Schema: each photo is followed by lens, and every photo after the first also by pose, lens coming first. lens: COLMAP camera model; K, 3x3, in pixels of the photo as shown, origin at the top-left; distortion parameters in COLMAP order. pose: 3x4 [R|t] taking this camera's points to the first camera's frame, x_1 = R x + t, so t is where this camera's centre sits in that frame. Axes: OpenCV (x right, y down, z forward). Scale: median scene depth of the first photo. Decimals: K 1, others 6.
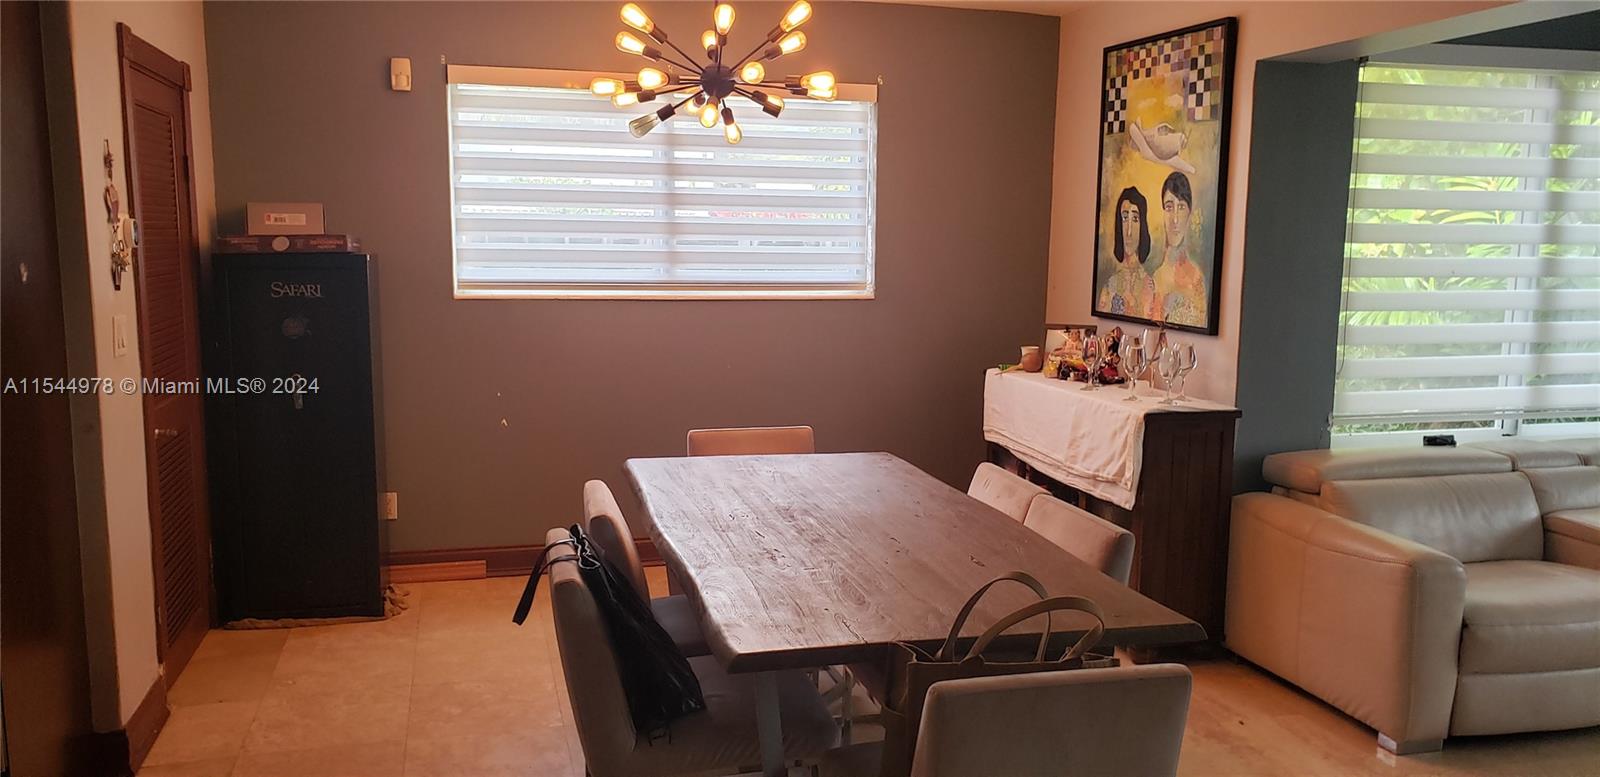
lens RADIAL K [[1245.0, 0, 792.4], [0, 1245.0, 398.6], [0, 0, 1]] dist [0.038370, 0.004557]
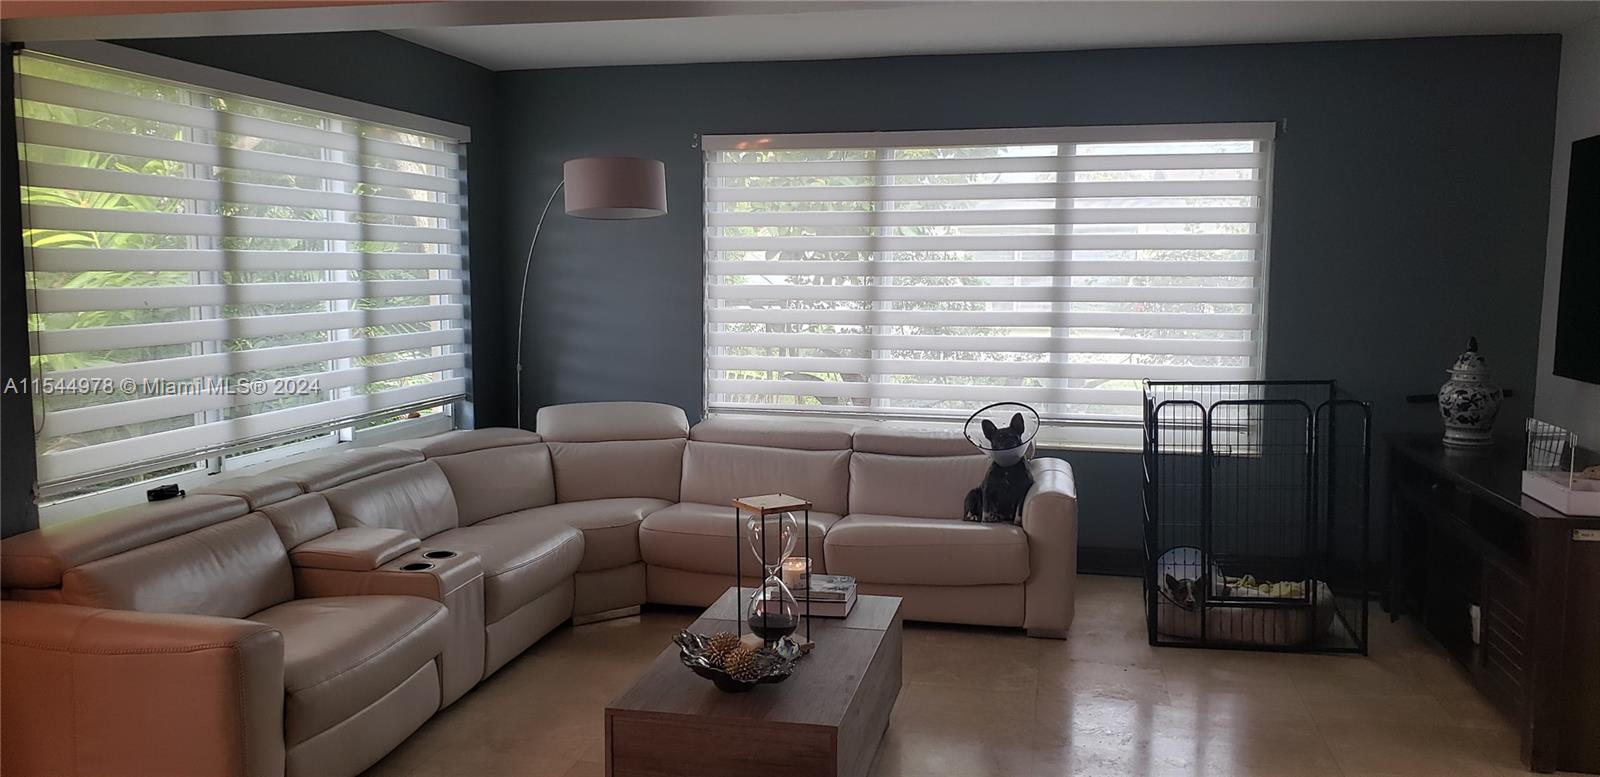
lens RADIAL K [[1245.0, 0, 792.4], [0, 1245.0, 398.6], [0, 0, 1]] dist [0.038370, 0.004557]
pose [[0.462740, -0.106174, 0.880113, -0.056534], [0.118881, 0.991266, 0.057079, -0.031598], [-0.878487, 0.078216, 0.471321, 0.194084]]
